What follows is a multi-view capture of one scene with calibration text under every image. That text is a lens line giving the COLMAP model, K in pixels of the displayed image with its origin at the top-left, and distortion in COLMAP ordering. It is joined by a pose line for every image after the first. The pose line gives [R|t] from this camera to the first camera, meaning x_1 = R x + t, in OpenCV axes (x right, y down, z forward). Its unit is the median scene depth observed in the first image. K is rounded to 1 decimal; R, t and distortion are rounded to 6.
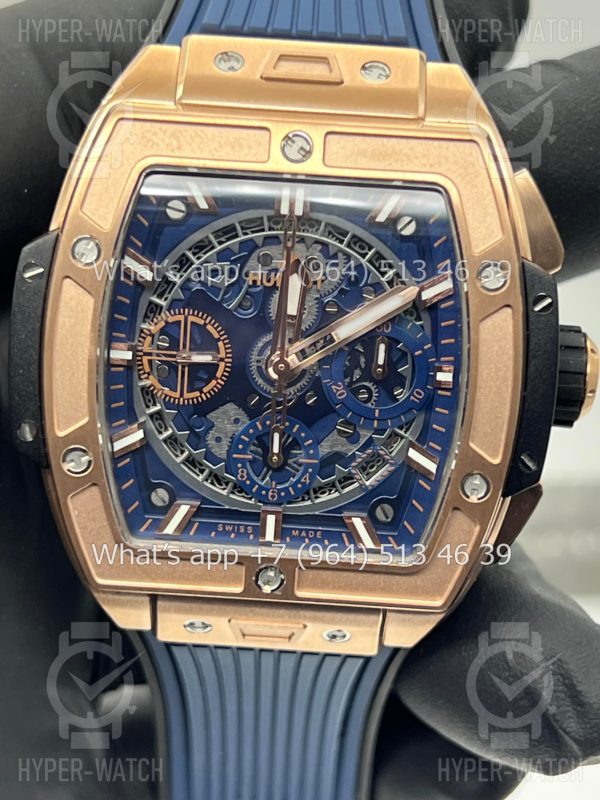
lens RADIAL K [[2035.0, 0, 300.0], [0, 2035.0, 400.0], [0, 0, 1]] dist [0.168800, 0.795020]
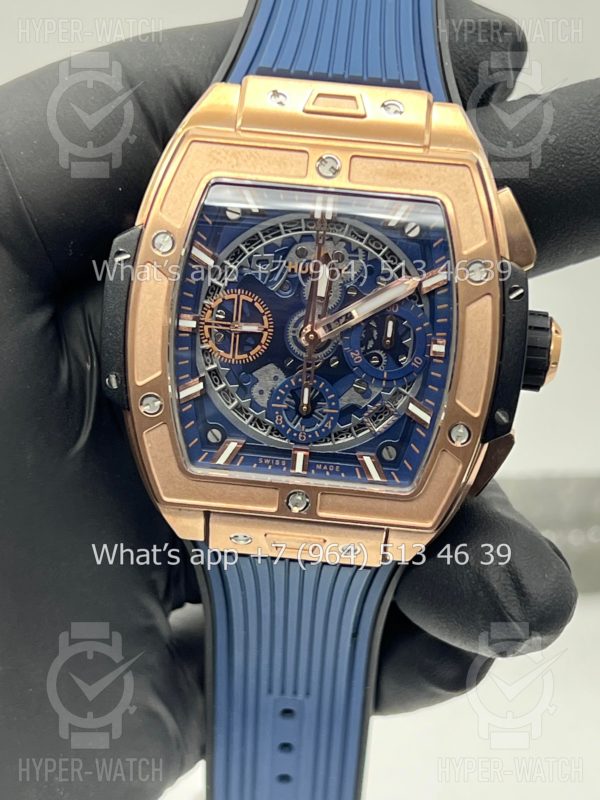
lens RADIAL K [[2035.0, 0, 300.0], [0, 2035.0, 400.0], [0, 0, 1]] dist [0.168800, 0.795020]
pose [[0.999281, 0.029986, -0.023214, 0.014423], [-0.029886, 0.999543, 0.004602, 0.017896], [0.023342, -0.003905, 0.999720, -0.283691]]
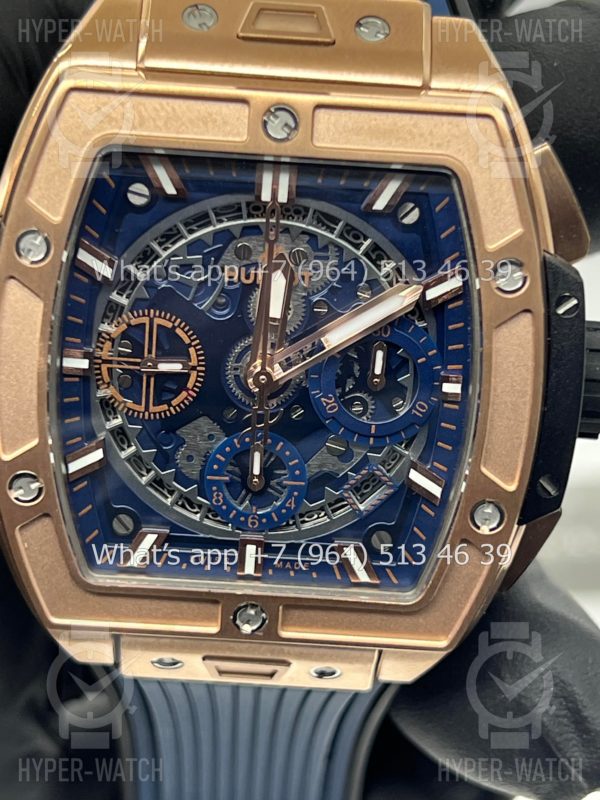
lens RADIAL K [[2035.0, 0, 300.0], [0, 2035.0, 400.0], [0, 0, 1]] dist [0.168800, 0.795020]
pose [[0.999874, -0.002172, 0.015740, -0.006905], [0.000862, 0.996572, 0.082727, -0.077484], [-0.015865, -0.082703, 0.996448, 0.140073]]
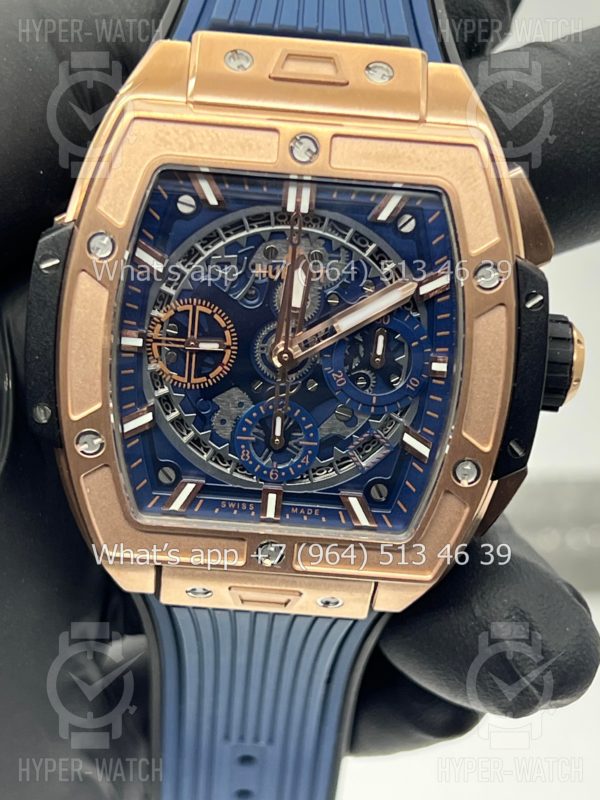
lens RADIAL K [[2035.0, 0, 300.0], [0, 2035.0, 400.0], [0, 0, 1]] dist [0.168800, 0.795020]
pose [[0.999379, 0.013360, 0.032598, -0.035097], [-0.015997, 0.996502, 0.082028, -0.079365], [-0.031388, -0.082498, 0.996097, -0.048898]]
